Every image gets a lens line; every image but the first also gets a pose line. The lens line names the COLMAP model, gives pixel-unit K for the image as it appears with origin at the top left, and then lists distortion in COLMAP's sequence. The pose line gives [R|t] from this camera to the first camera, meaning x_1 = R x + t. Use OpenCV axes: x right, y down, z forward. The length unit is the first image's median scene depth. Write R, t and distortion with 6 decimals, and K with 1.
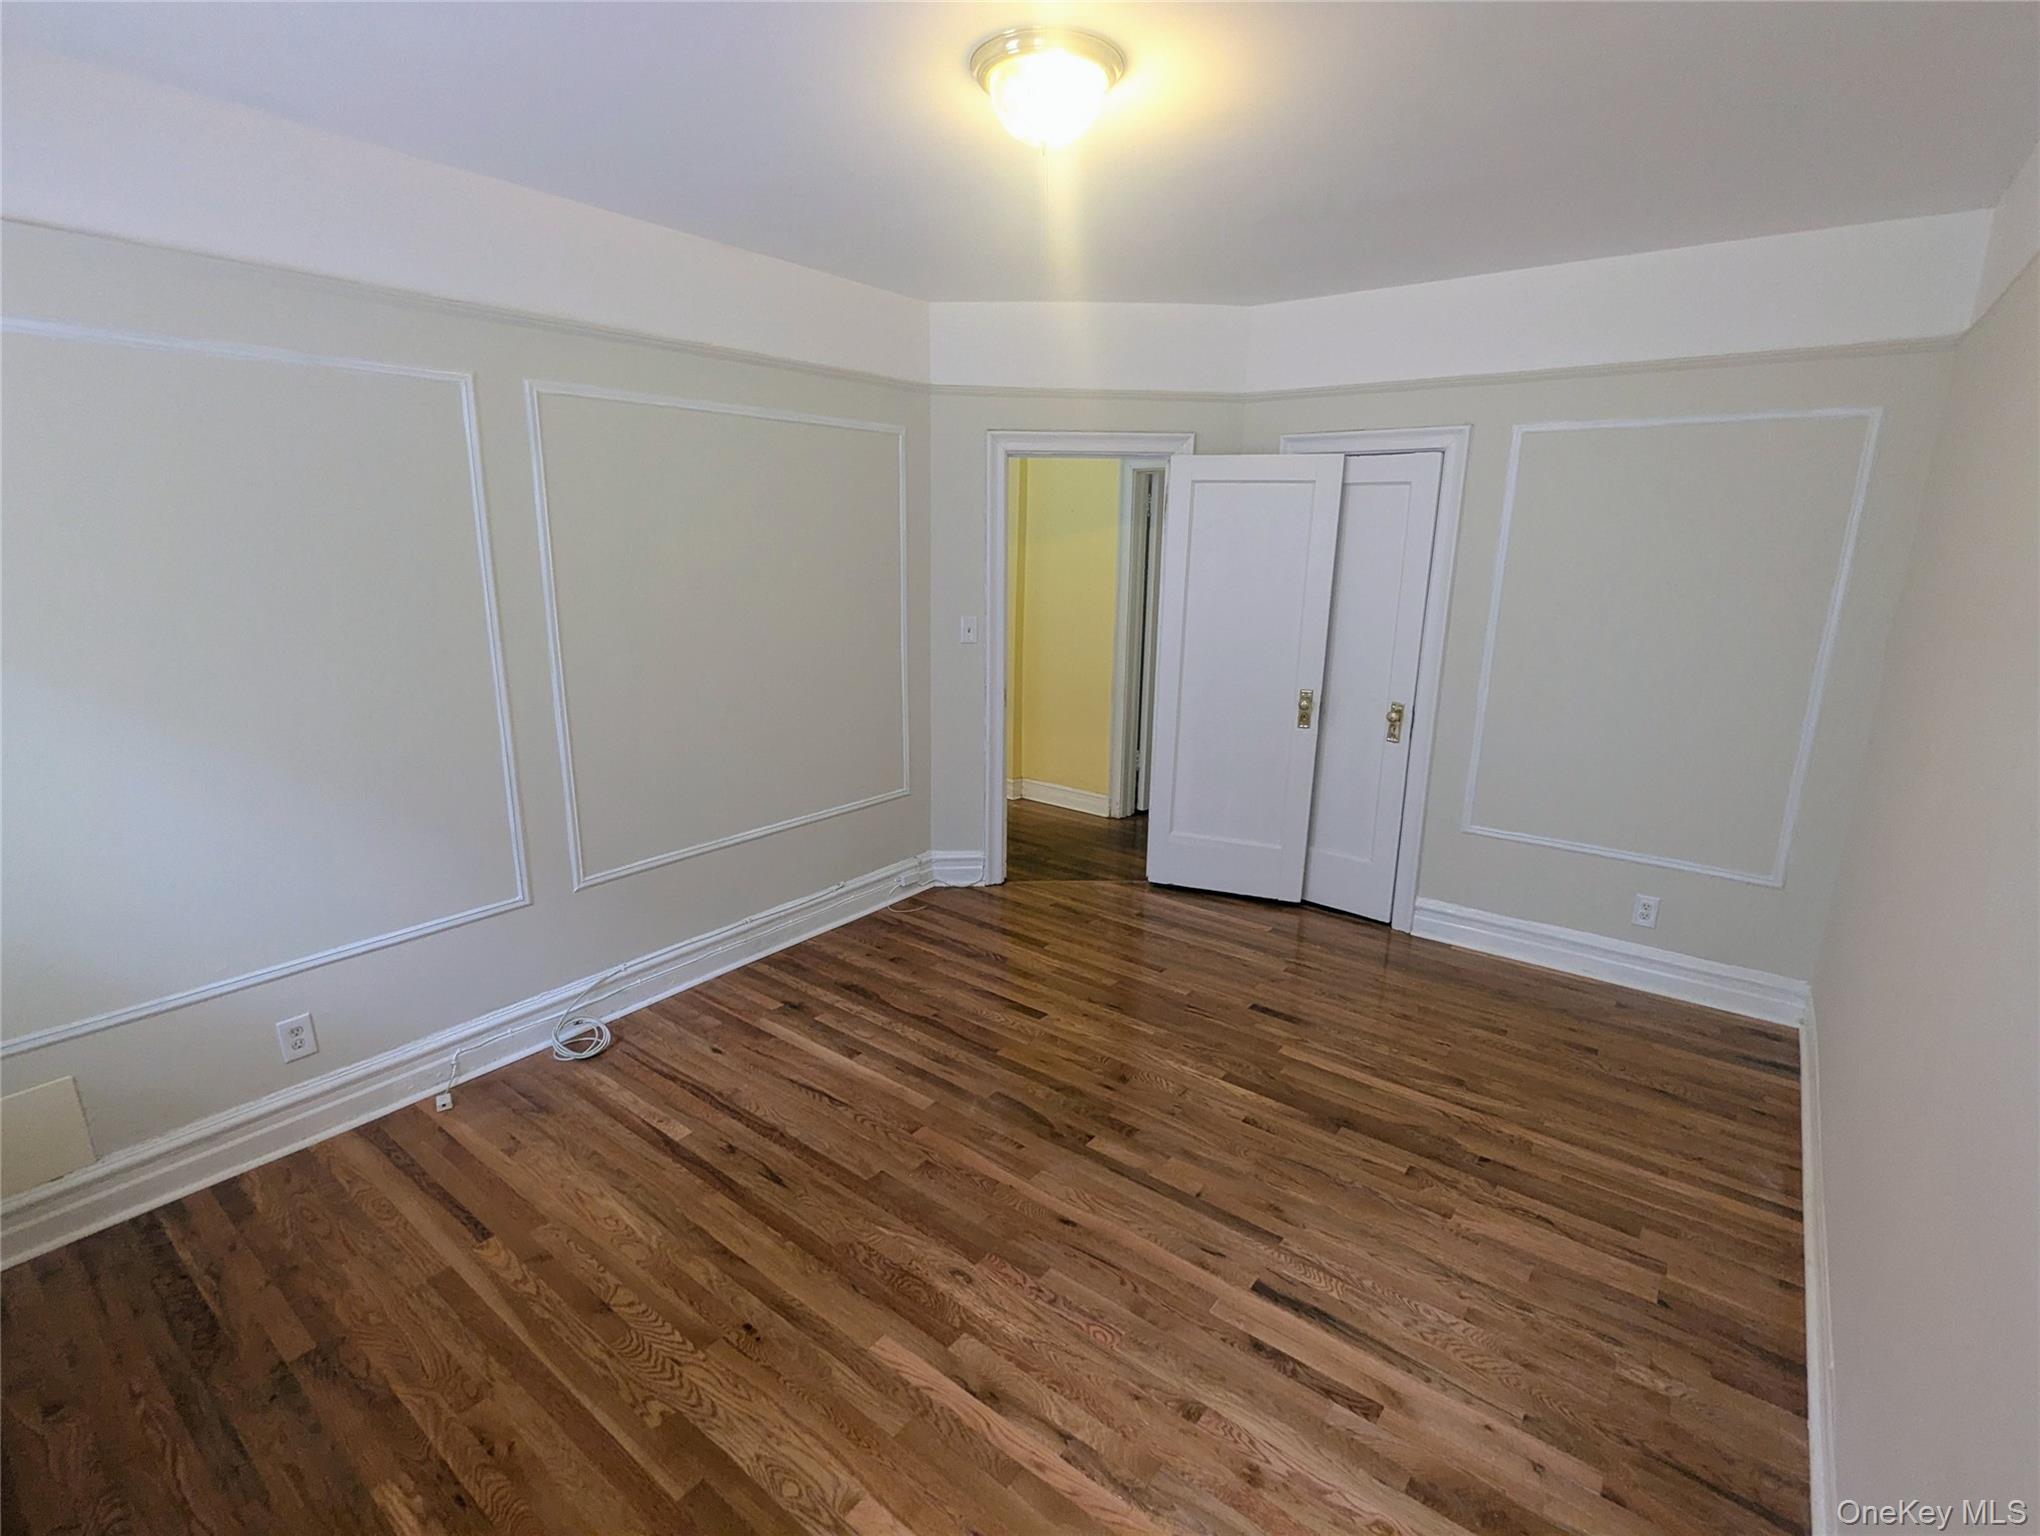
lens RADIAL K [[972.7, 0, 1020.0], [0, 972.7, 768.0], [0, 0, 1]] dist [-0.000609, 0.000457]
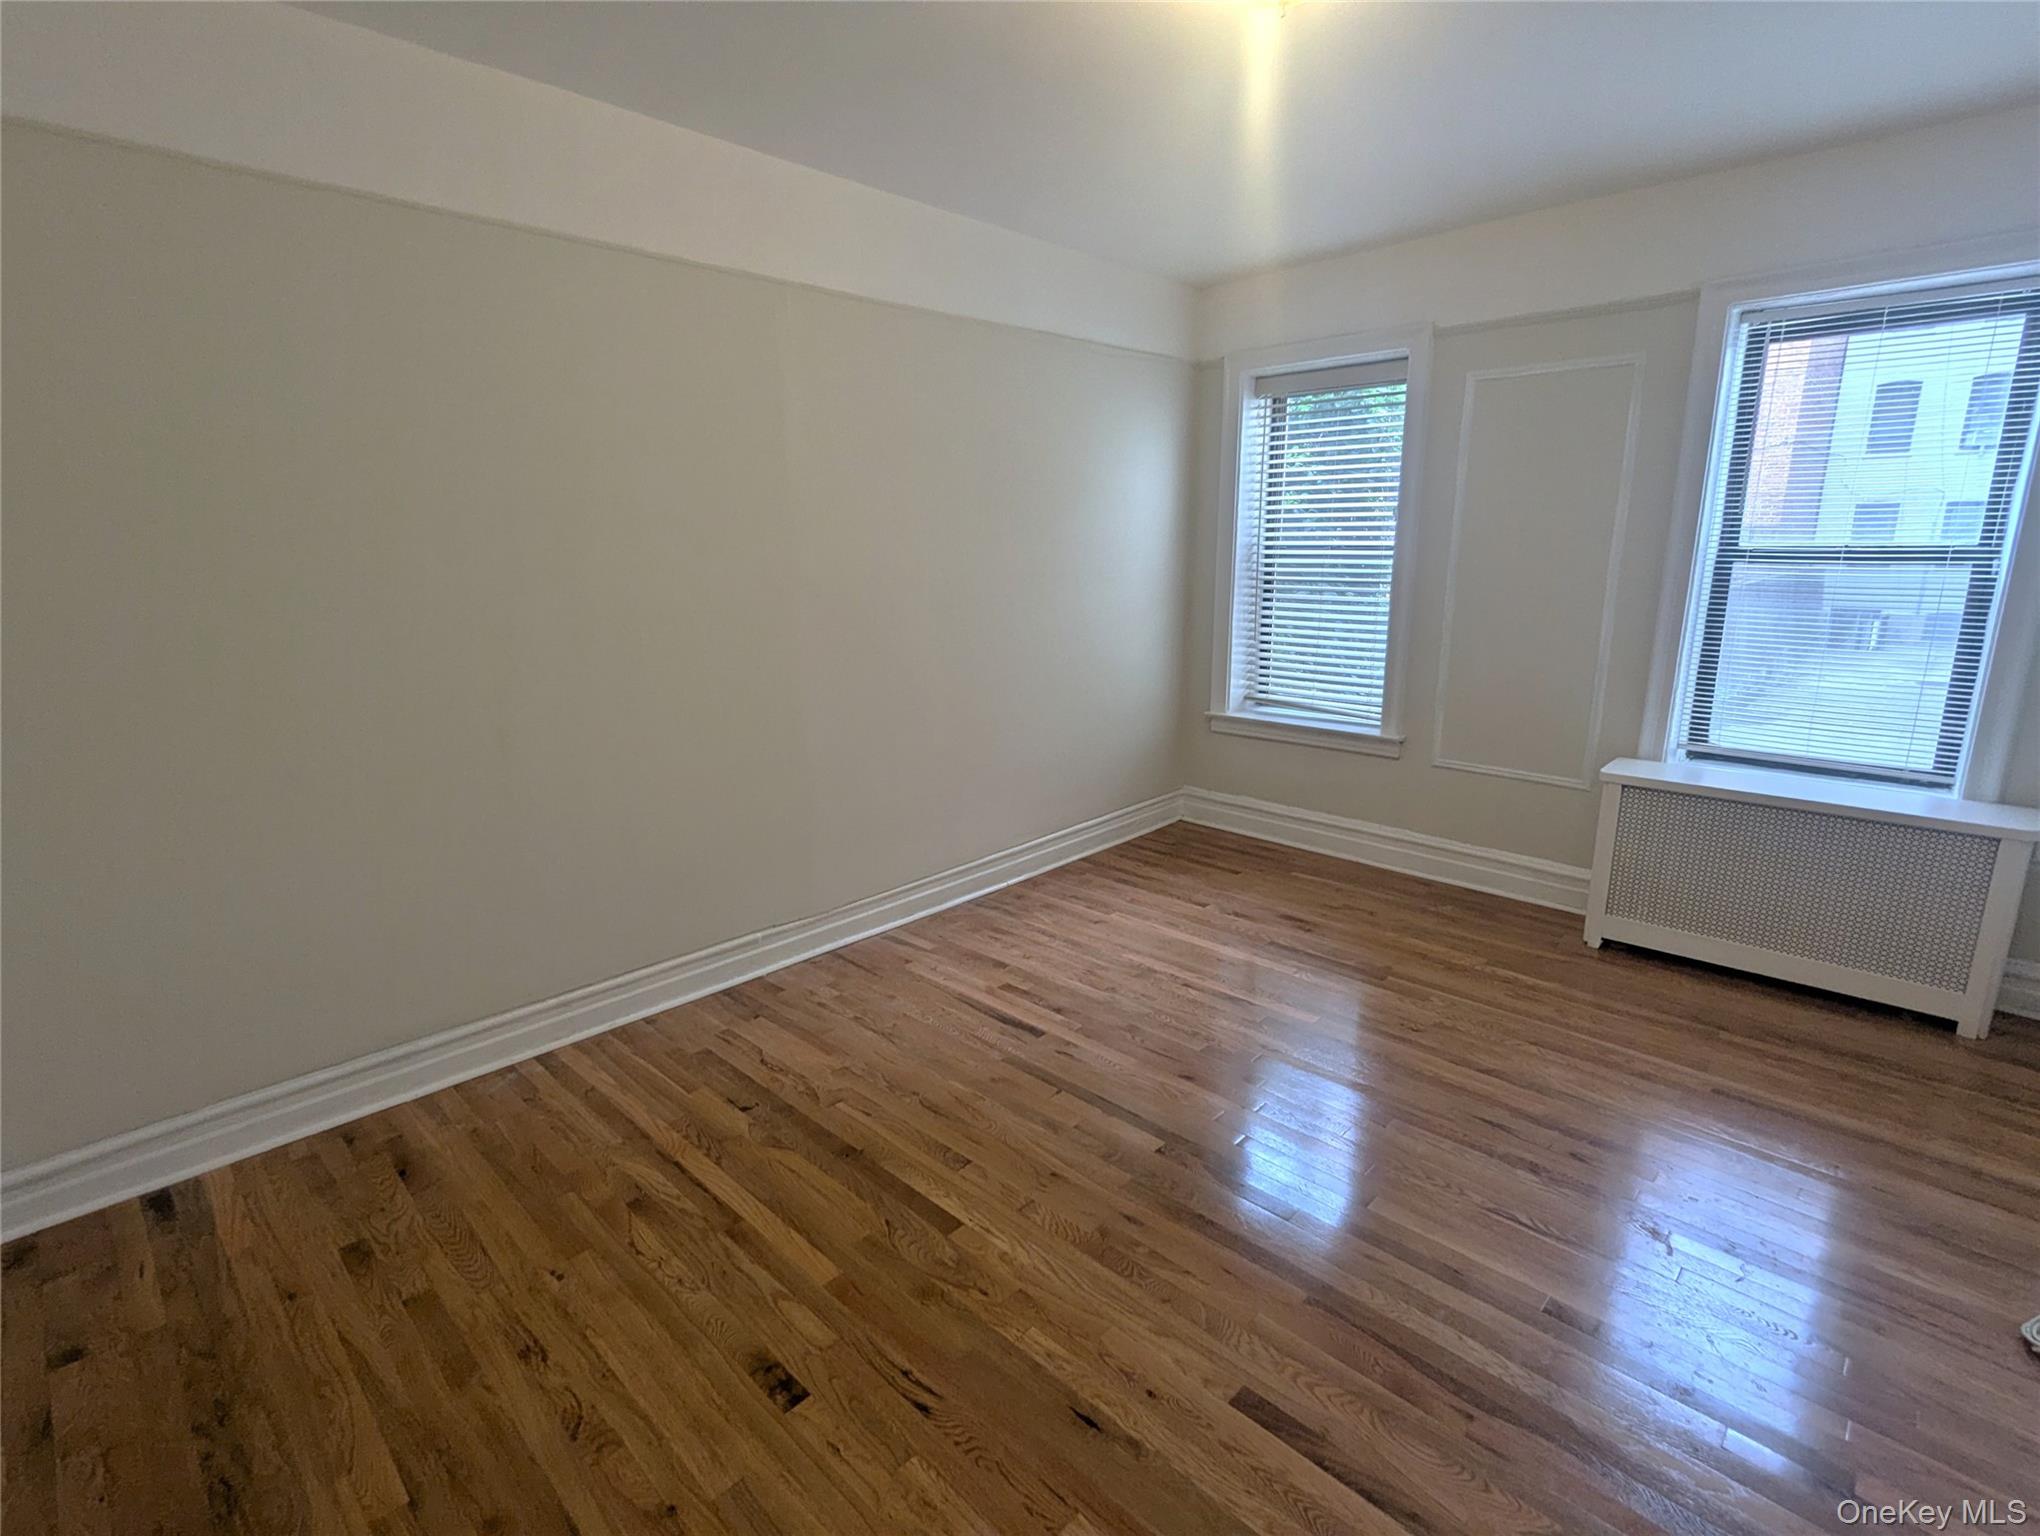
lens RADIAL K [[972.7, 0, 1020.0], [0, 972.7, 768.0], [0, 0, 1]] dist [-0.000609, 0.000457]
pose [[-0.993365, -0.028752, 0.111356, 0.111325], [0.025019, 0.891033, 0.453249, -0.323873], [-0.112254, 0.453027, -0.884401, 1.660010]]
